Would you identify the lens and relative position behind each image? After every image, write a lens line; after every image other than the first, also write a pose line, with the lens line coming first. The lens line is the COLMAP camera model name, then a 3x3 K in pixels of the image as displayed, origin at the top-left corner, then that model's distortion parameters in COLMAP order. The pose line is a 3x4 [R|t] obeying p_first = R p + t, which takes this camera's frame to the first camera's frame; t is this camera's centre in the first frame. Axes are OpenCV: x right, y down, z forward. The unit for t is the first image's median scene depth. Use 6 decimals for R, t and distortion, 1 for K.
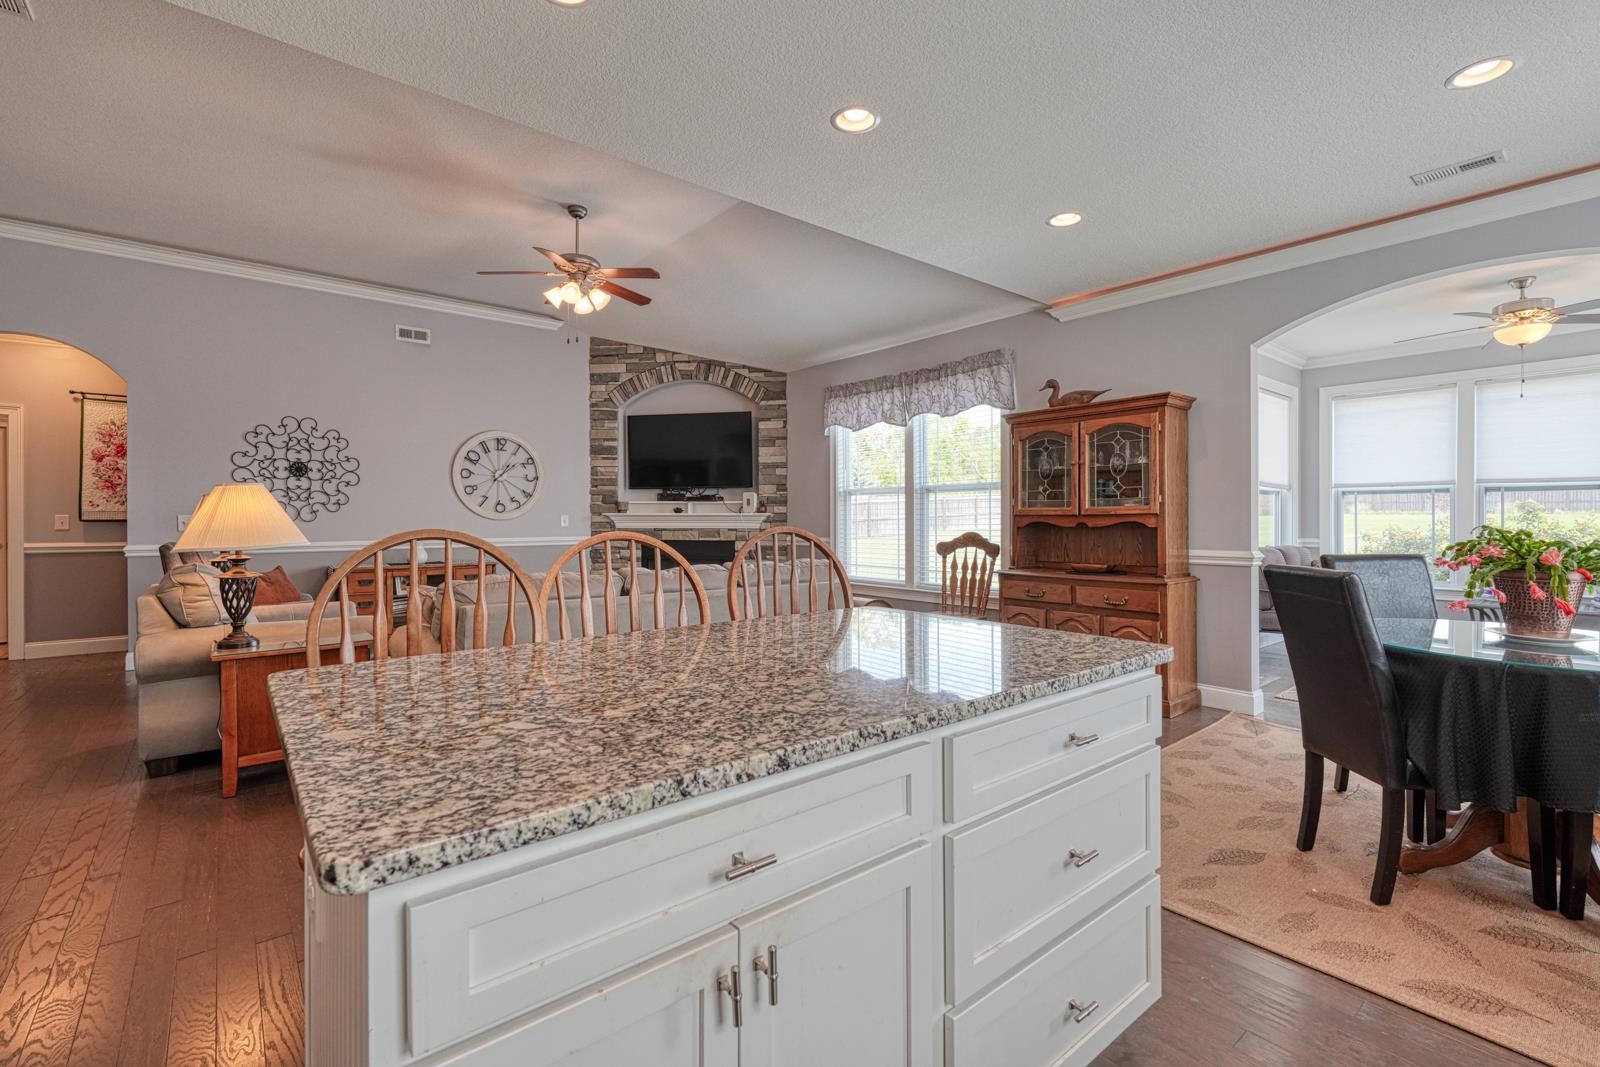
lens RADIAL K [[699.9, 0, 786.9], [0, 699.9, 523.4], [0, 0, 1]] dist [0.000935, 0.000597]
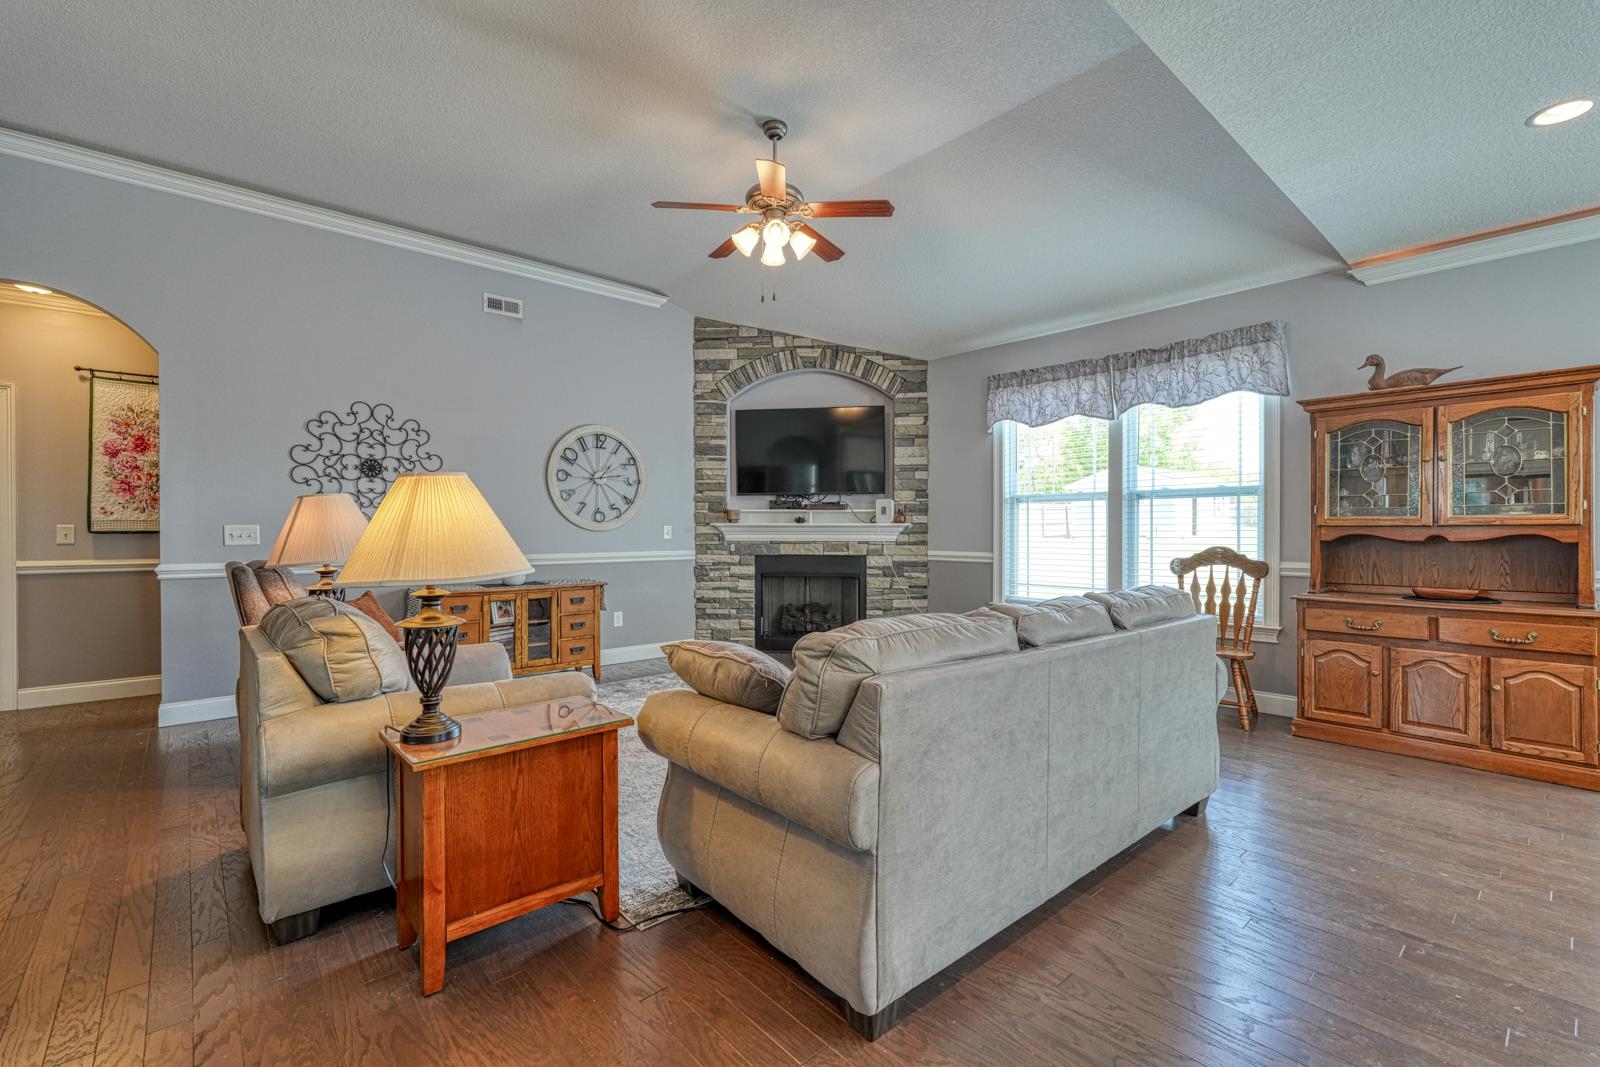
lens RADIAL K [[699.9, 0, 798.4], [0, 699.9, 533.2], [0, 0, 1]] dist [0.000935, 0.000597]
pose [[0.999340, 0.000449, 0.036316, -0.243183], [-0.000397, 0.999999, -0.001458, -0.001836], [-0.036317, 0.001443, 0.999339, 0.186166]]
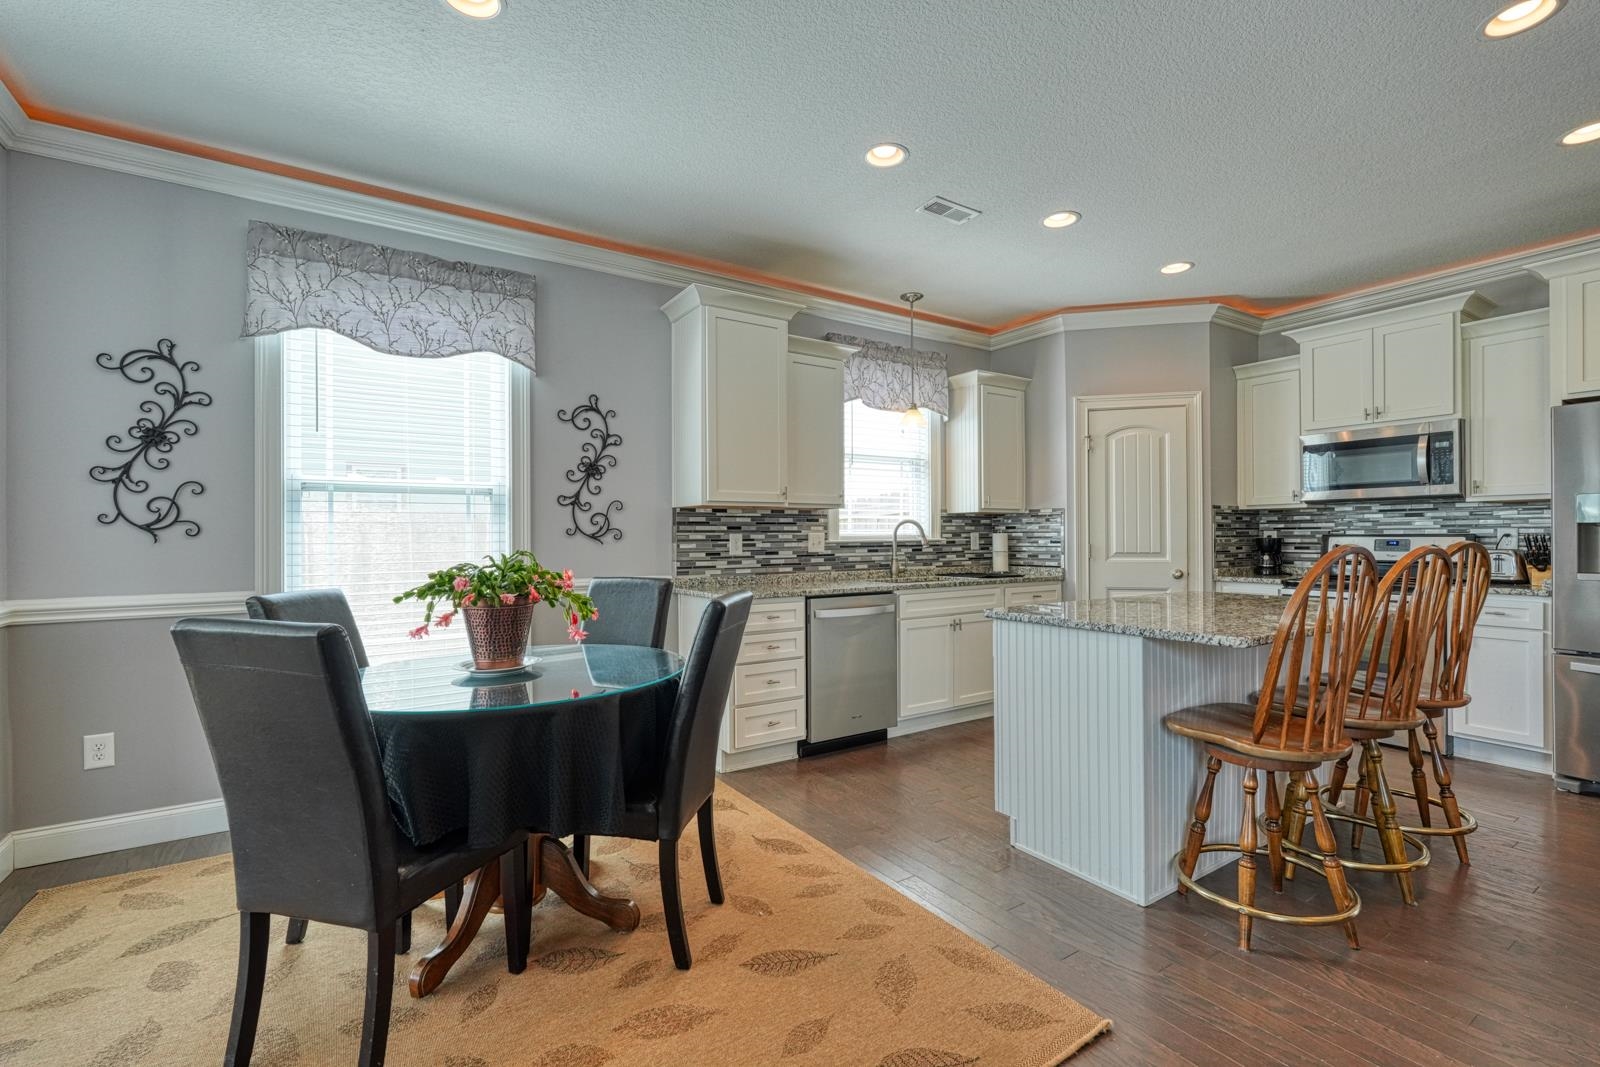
lens RADIAL K [[699.9, 0, 795.6], [0, 699.9, 534.3], [0, 0, 1]] dist [0.000935, 0.000597]
pose [[-0.995269, 0.009034, 0.096741, 0.219791], [0.009257, 0.999955, 0.001849, -0.005601], [-0.096720, 0.002736, -0.995308, 0.729245]]
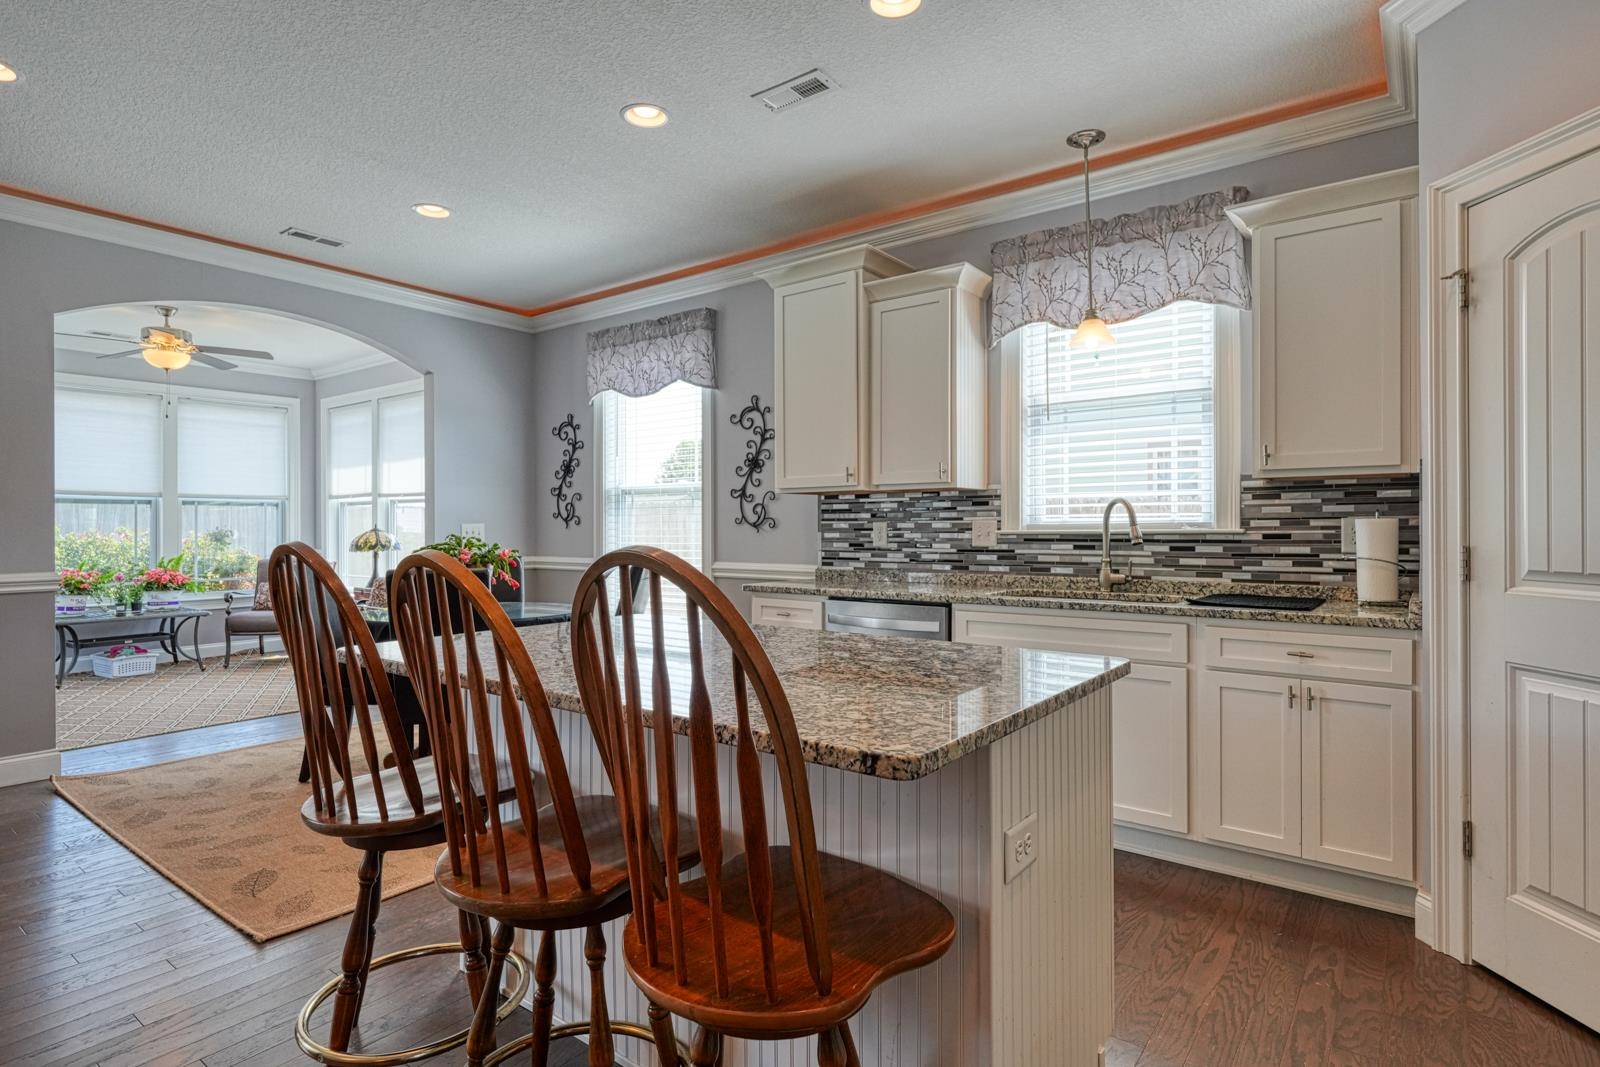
lens RADIAL K [[823.5, 0, 806.3], [0, 823.5, 526.0], [0, 0, 1]] dist [0.002513, 0.004134]
pose [[-0.248764, 0.005165, 0.968550, -0.322264], [0.009834, 0.999948, -0.002807, -0.000676], [-0.968514, 0.008827, -0.248802, 0.283166]]
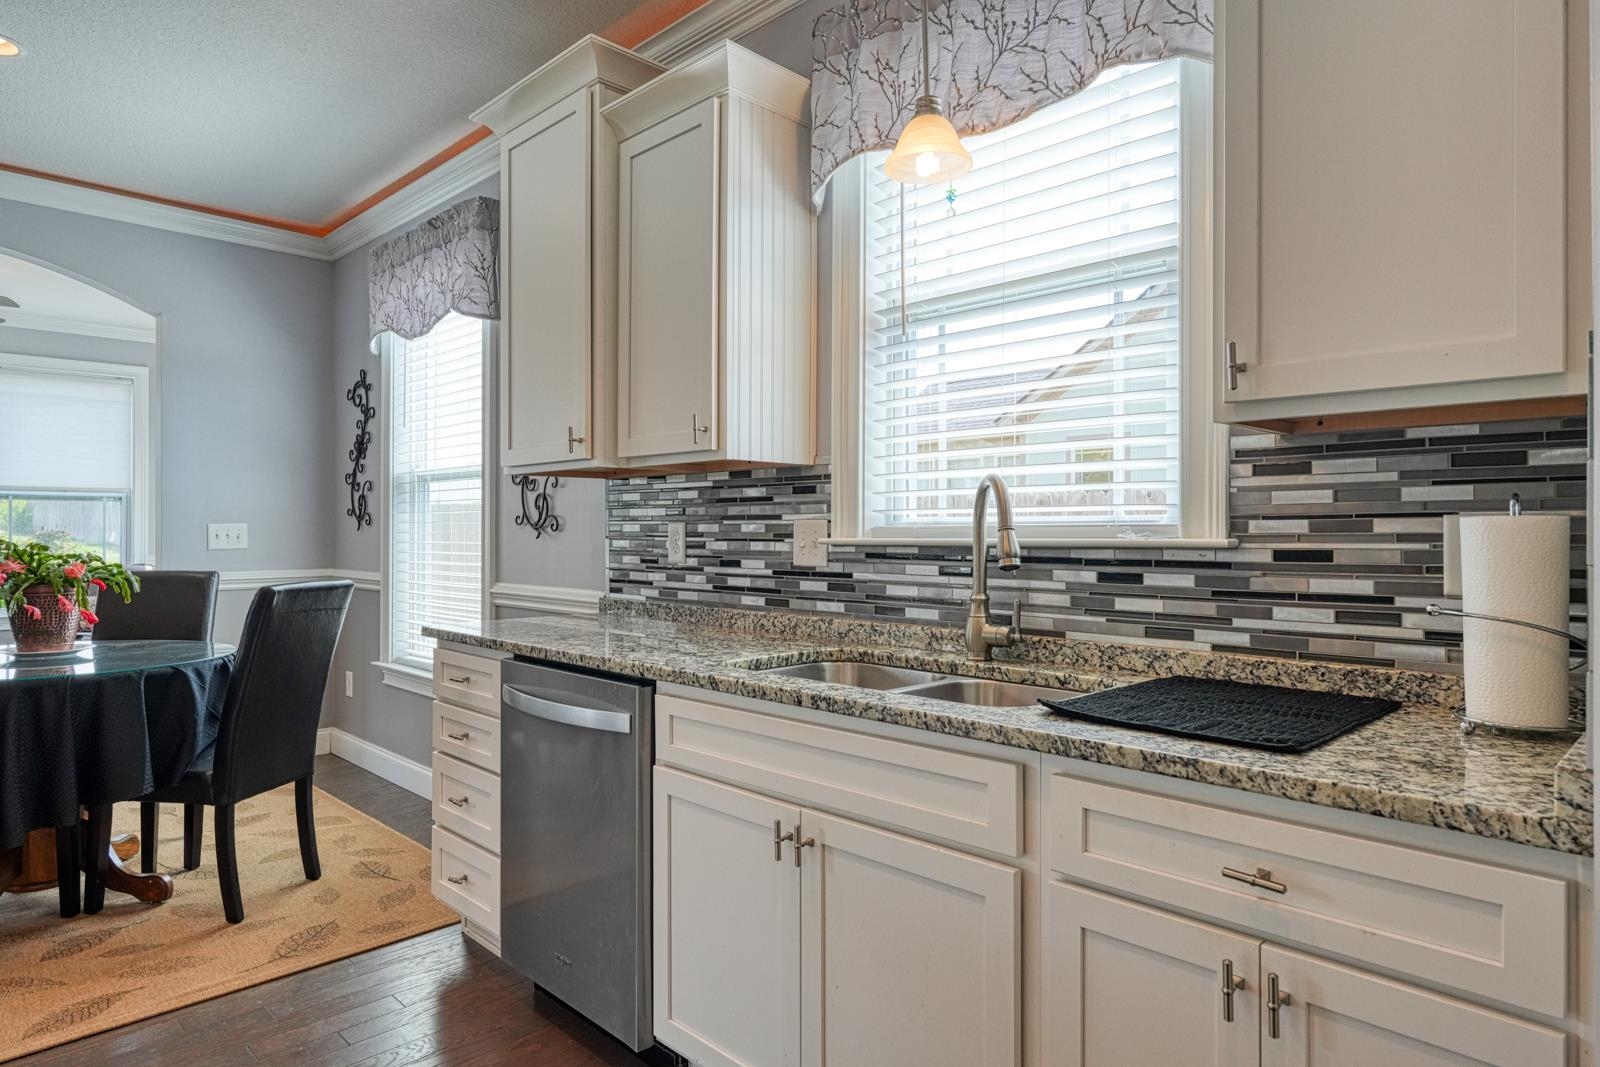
lens RADIAL K [[946.9, 0, 801.7], [0, 946.9, 523.9], [0, 0, 1]] dist [0.003458, 0.003206]
pose [[-0.112322, 0.008748, 0.993633, -0.145127], [0.005470, 0.999952, -0.008185, -0.000355], [-0.993657, 0.004516, -0.112365, 0.037005]]
